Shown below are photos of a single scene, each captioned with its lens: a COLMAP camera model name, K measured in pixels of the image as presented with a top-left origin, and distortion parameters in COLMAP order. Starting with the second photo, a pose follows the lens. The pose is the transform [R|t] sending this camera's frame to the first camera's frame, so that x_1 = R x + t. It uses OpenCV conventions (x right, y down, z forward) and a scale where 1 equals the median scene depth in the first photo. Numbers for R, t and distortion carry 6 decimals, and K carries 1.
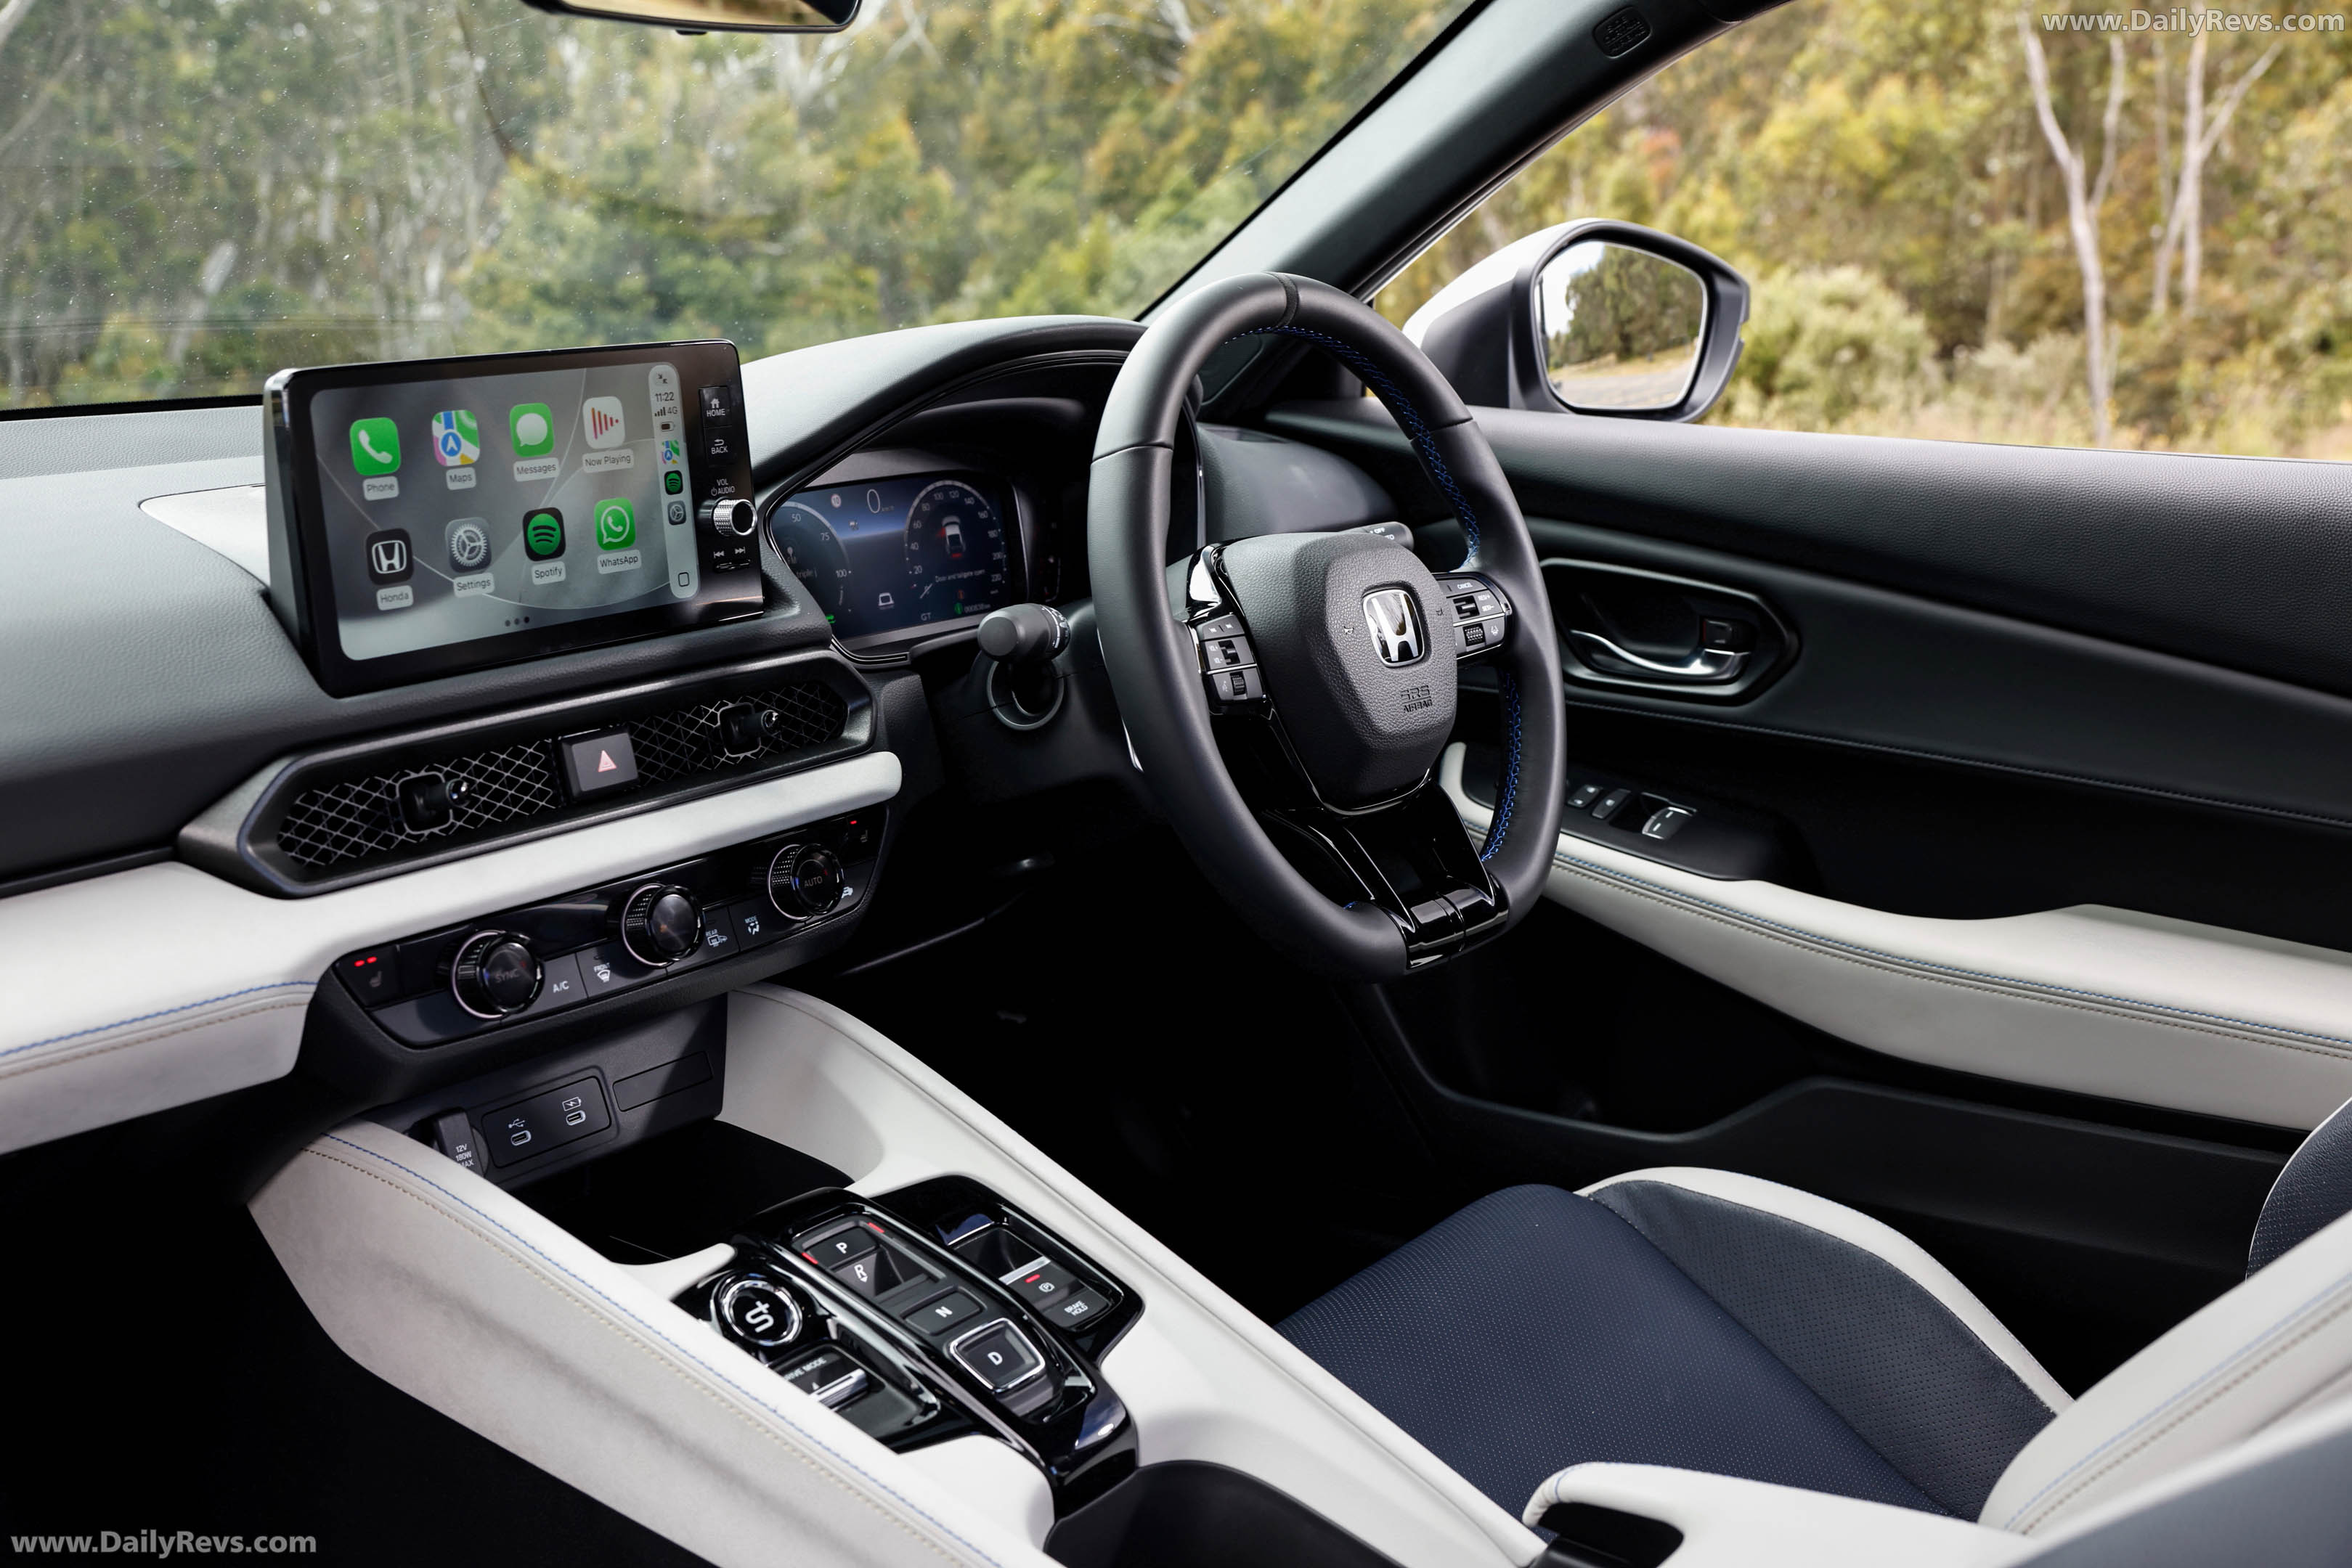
lens RADIAL K [[2516.3, 0, 1176.0], [0, 2516.3, 784.0], [0, 0, 1]] dist [0.091297, 0.003560]
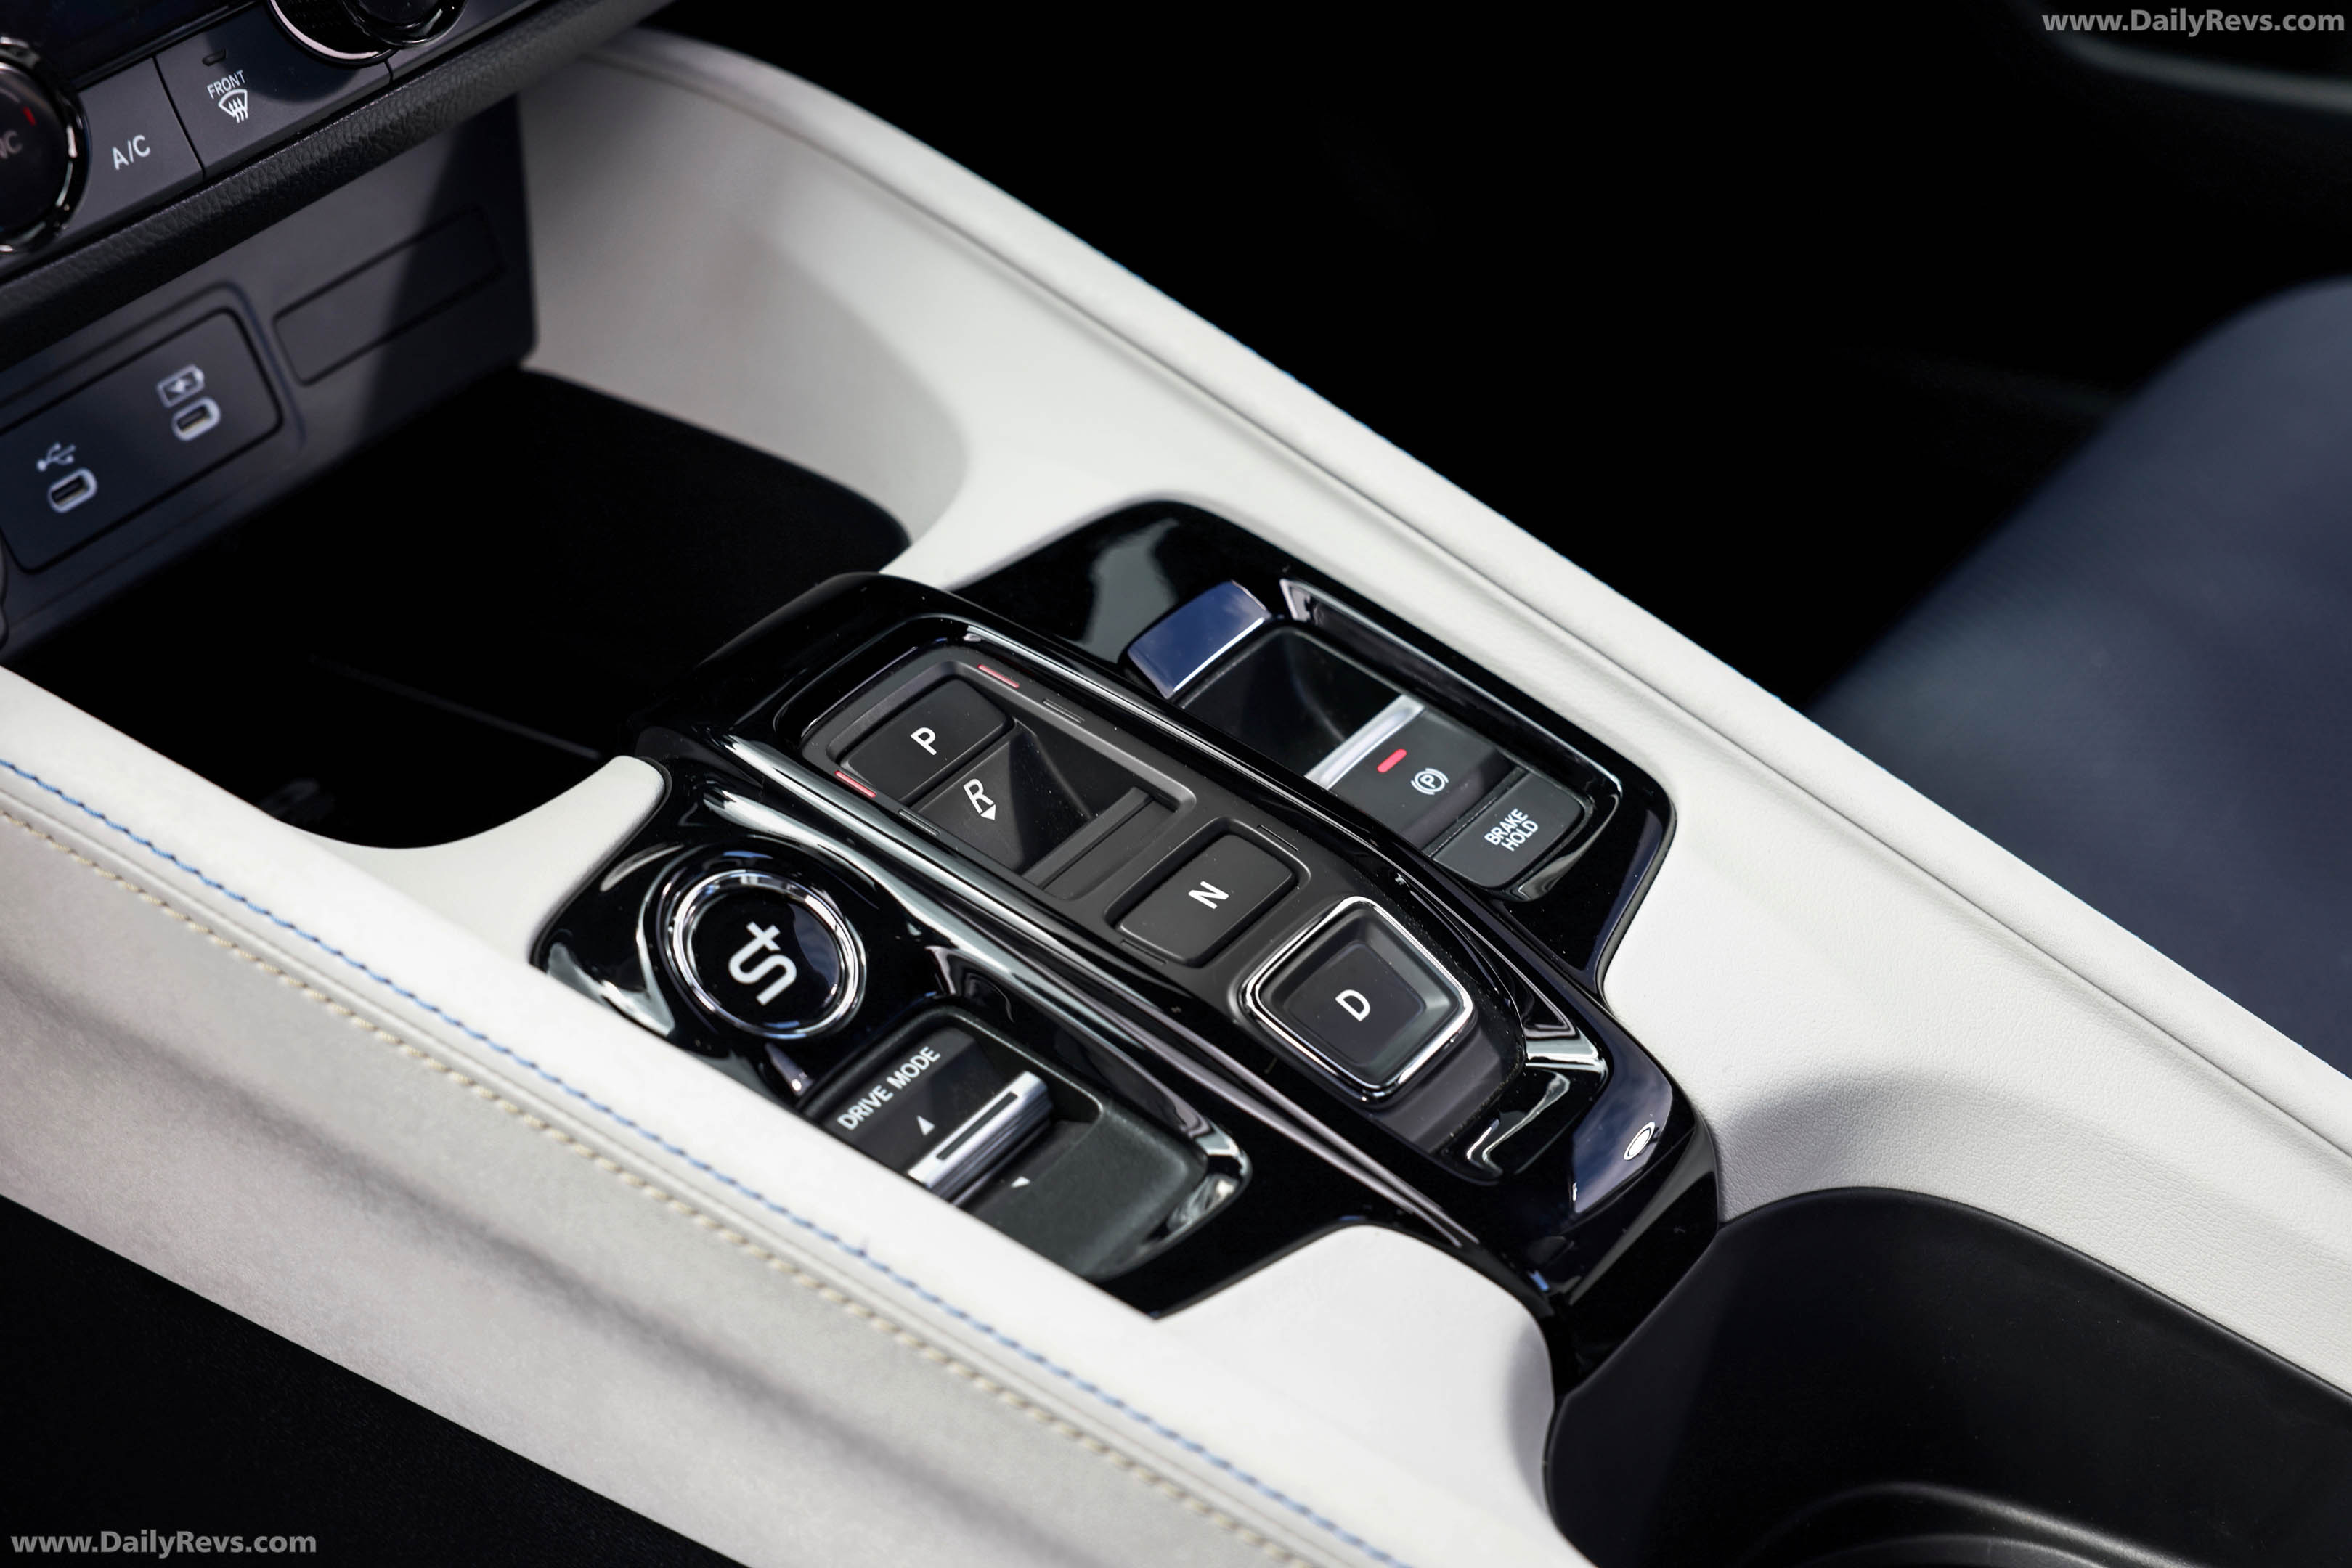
lens RADIAL K [[4671.1, 0, 1176.0], [0, 4671.1, 784.0], [0, 0, 1]] dist [0.060073, -0.160839]
pose [[0.997218, -0.073667, -0.011381, -0.085858], [0.073590, 0.948645, 0.307663, -0.033208], [-0.011868, -0.307645, 0.951427, 0.302529]]
